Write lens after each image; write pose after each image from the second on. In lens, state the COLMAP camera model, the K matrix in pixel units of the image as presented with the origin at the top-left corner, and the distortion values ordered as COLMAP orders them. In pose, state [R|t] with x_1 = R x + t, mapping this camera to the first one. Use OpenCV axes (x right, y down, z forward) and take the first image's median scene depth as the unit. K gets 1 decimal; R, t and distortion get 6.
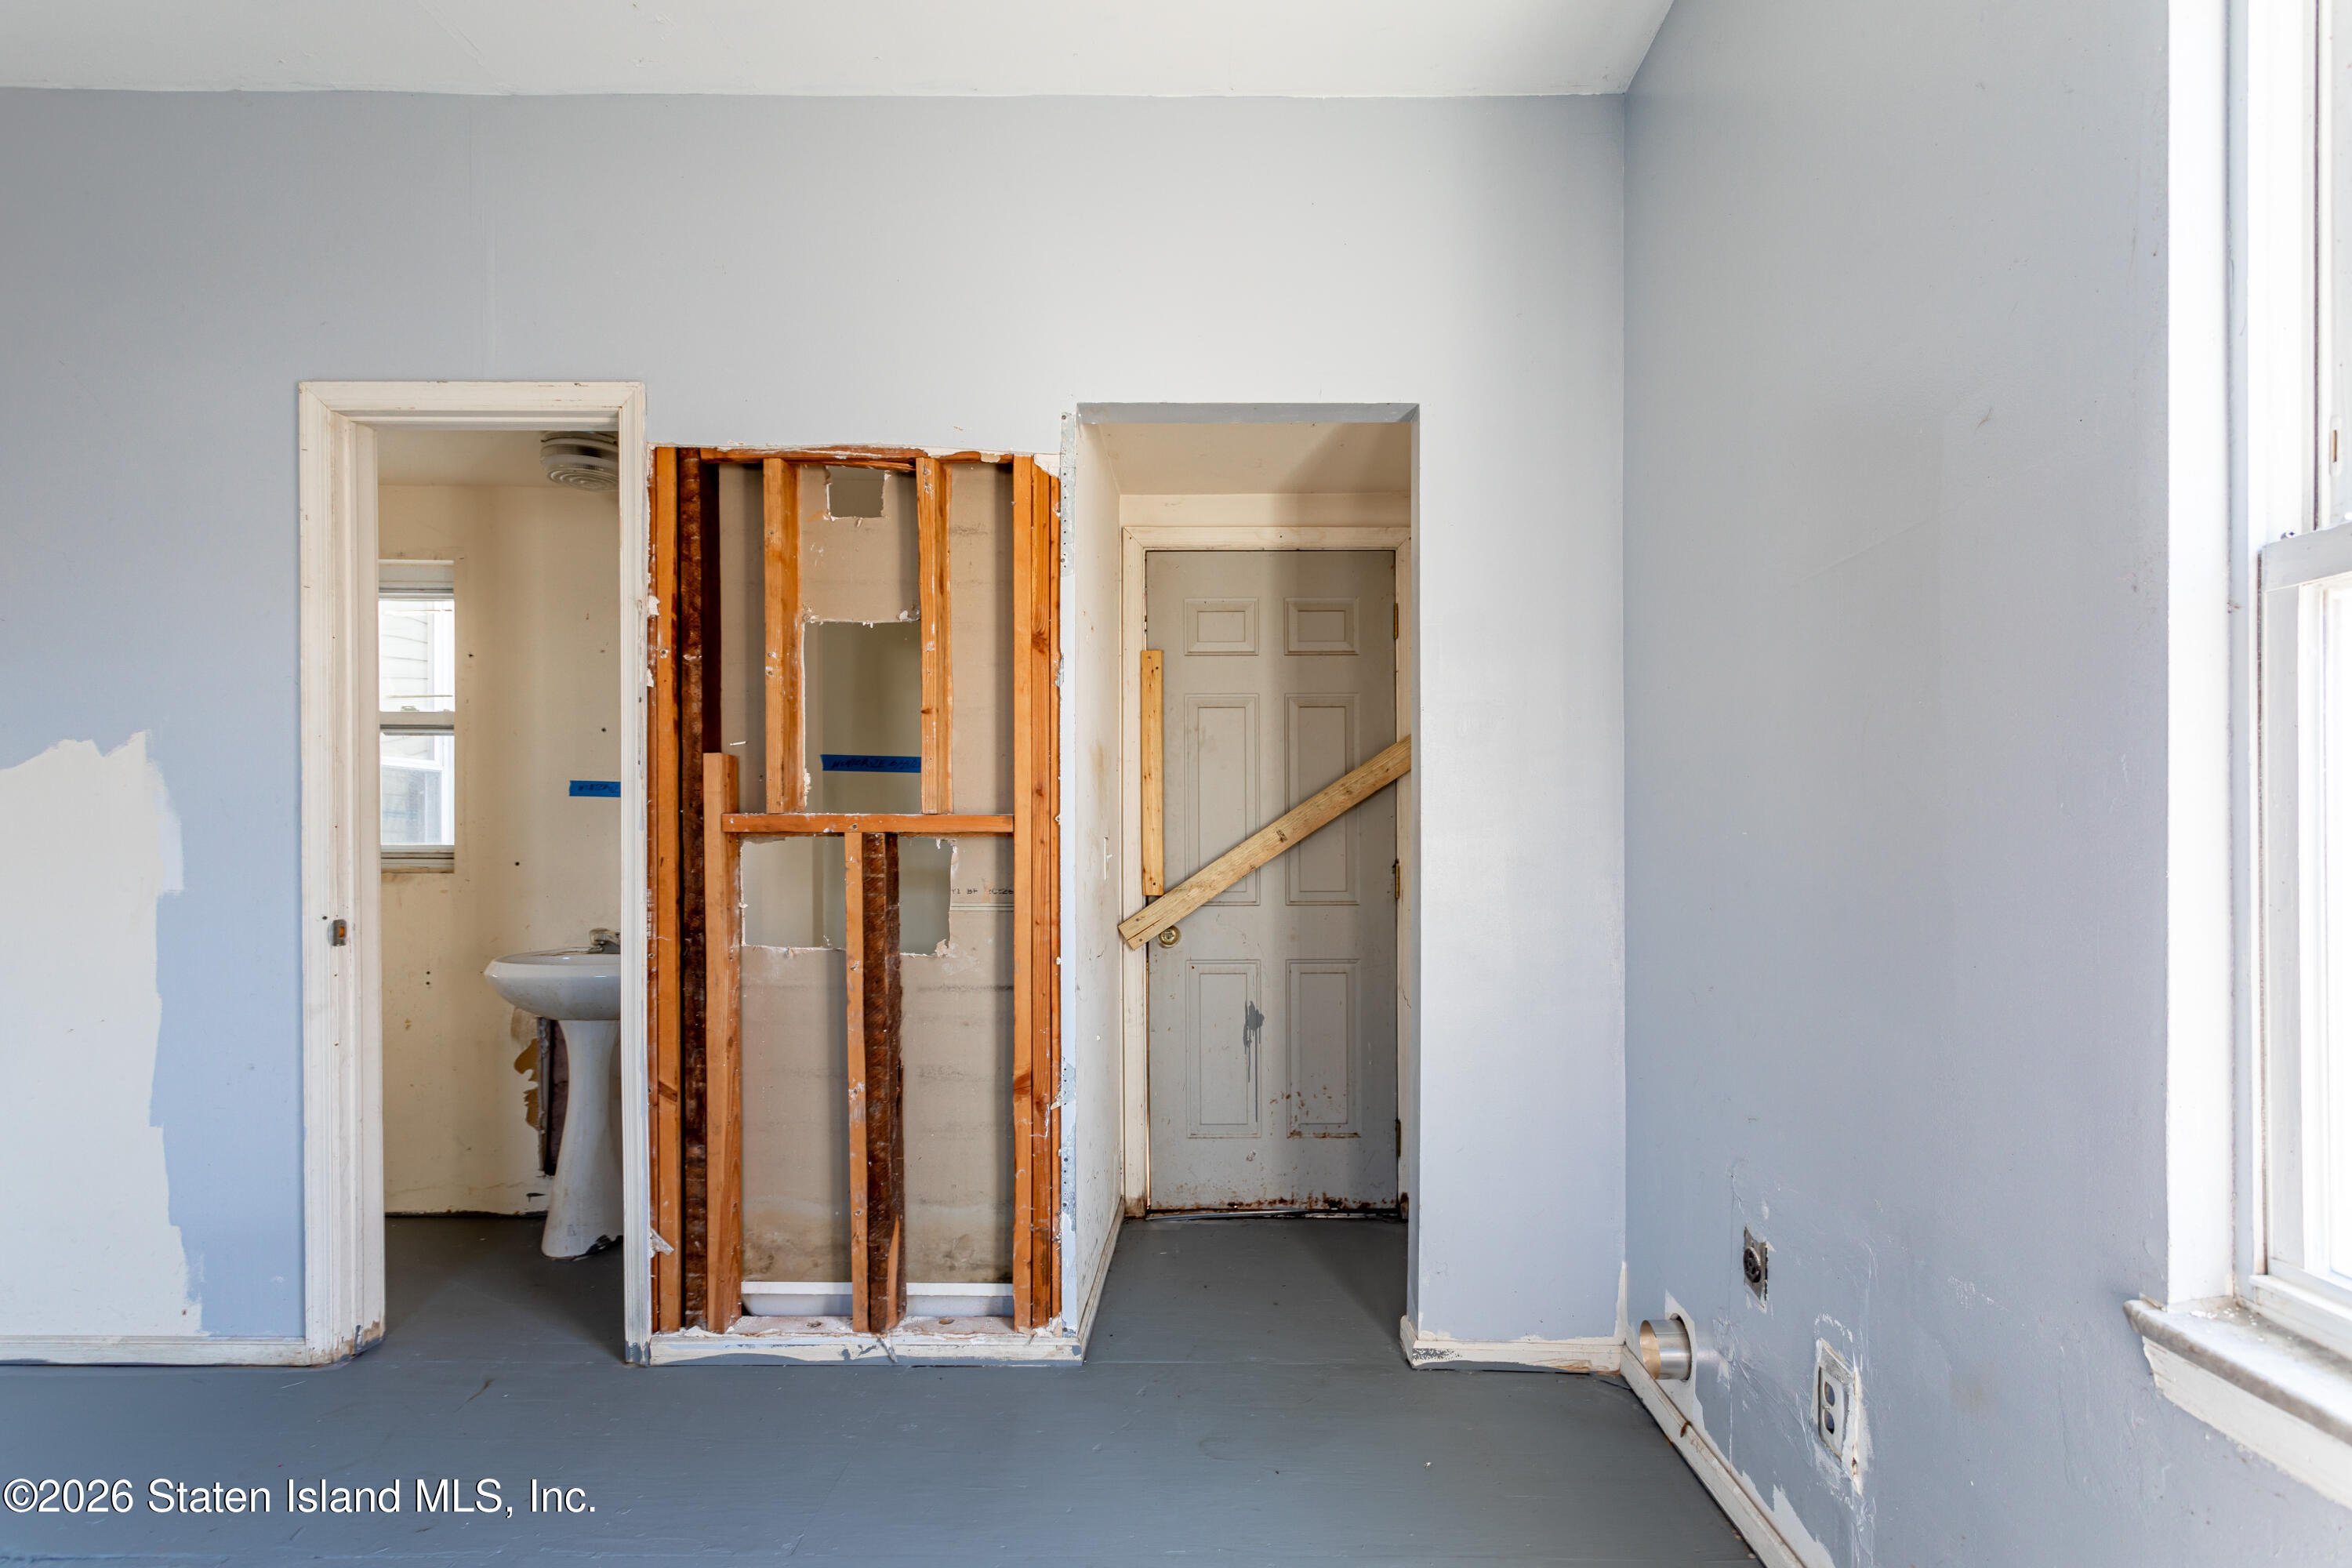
lens RADIAL K [[1137.3, 0, 1243.5], [0, 1137.3, 843.6], [0, 0, 1]] dist [-0.000124, -0.000490]
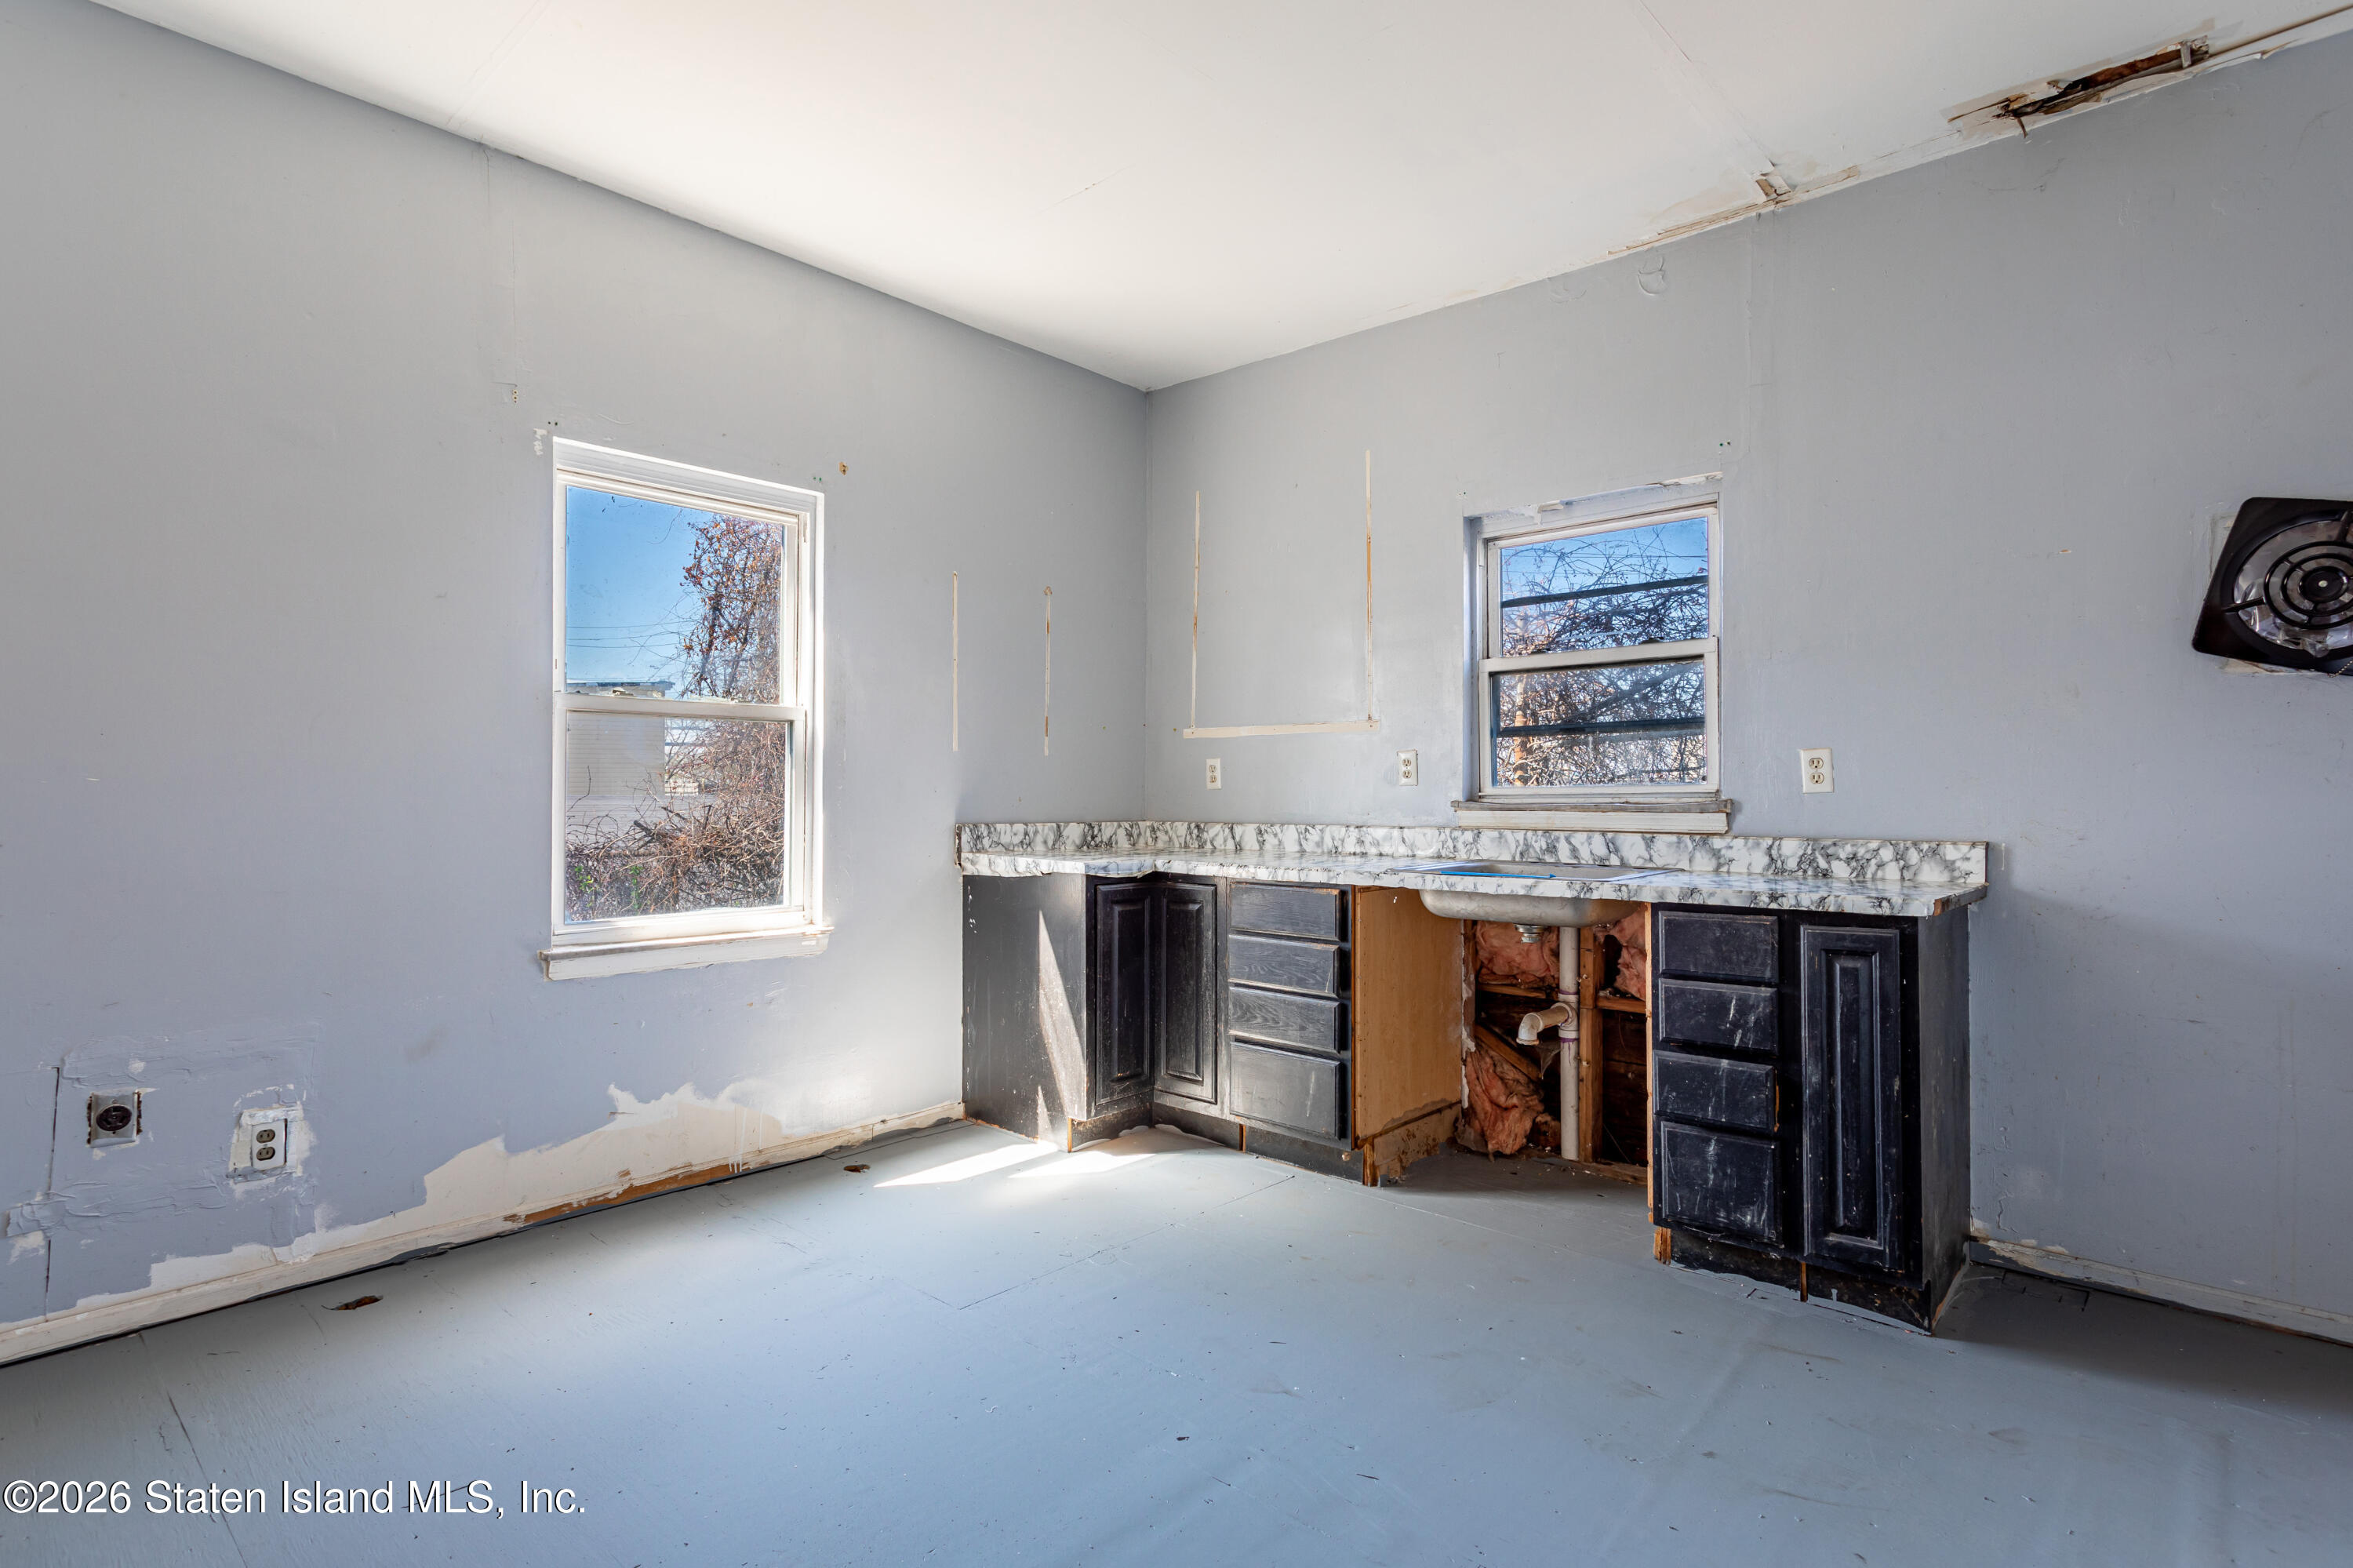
lens RADIAL K [[1172.1, 0, 1157.0], [0, 1172.1, 783.4], [0, 0, 1]] dist [0.003935, 0.000309]
pose [[-0.716609, 0.003154, 0.697468, -0.977912], [-0.002996, 0.999967, -0.007600, 0.001128], [-0.697469, -0.007536, -0.716575, 0.848376]]
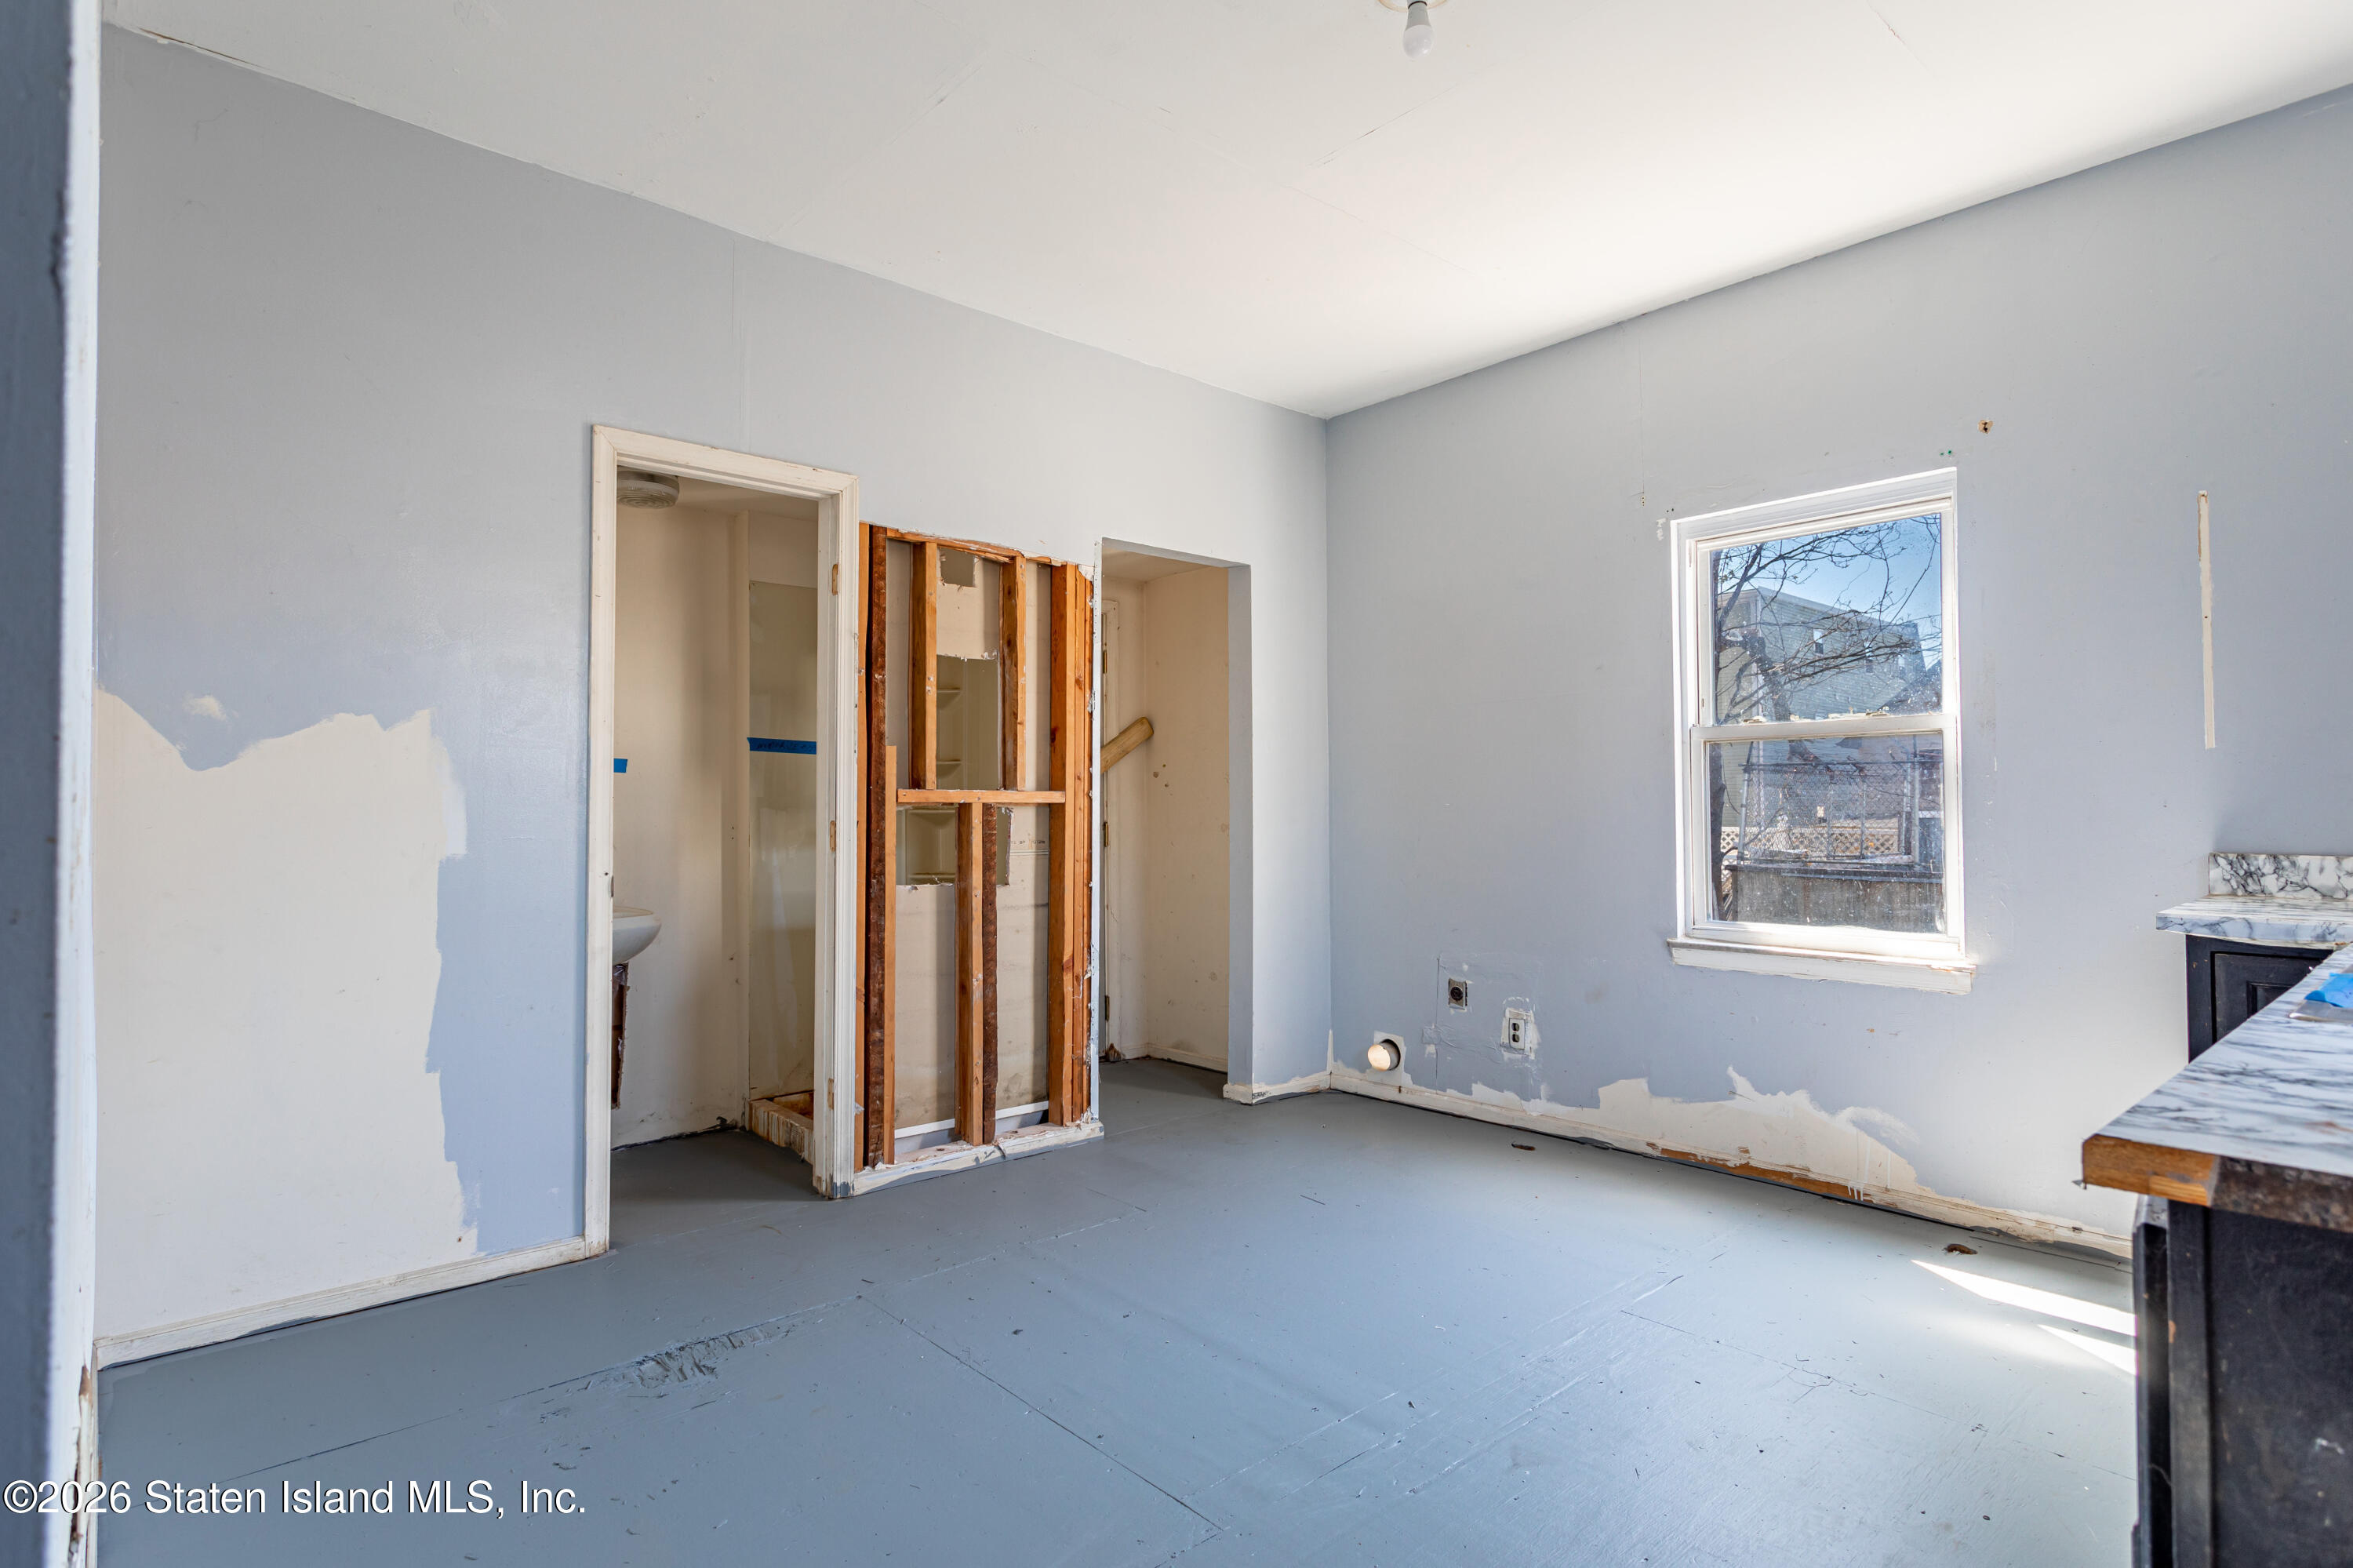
lens RADIAL K [[1172.1, 0, 1157.0], [0, 1172.1, 783.4], [0, 0, 1]] dist [0.003935, 0.000309]
pose [[0.762131, 0.012401, 0.647304, -1.147574], [0.003850, 0.999712, -0.023685, 0.001761], [-0.647411, 0.020543, 0.761864, -0.305707]]
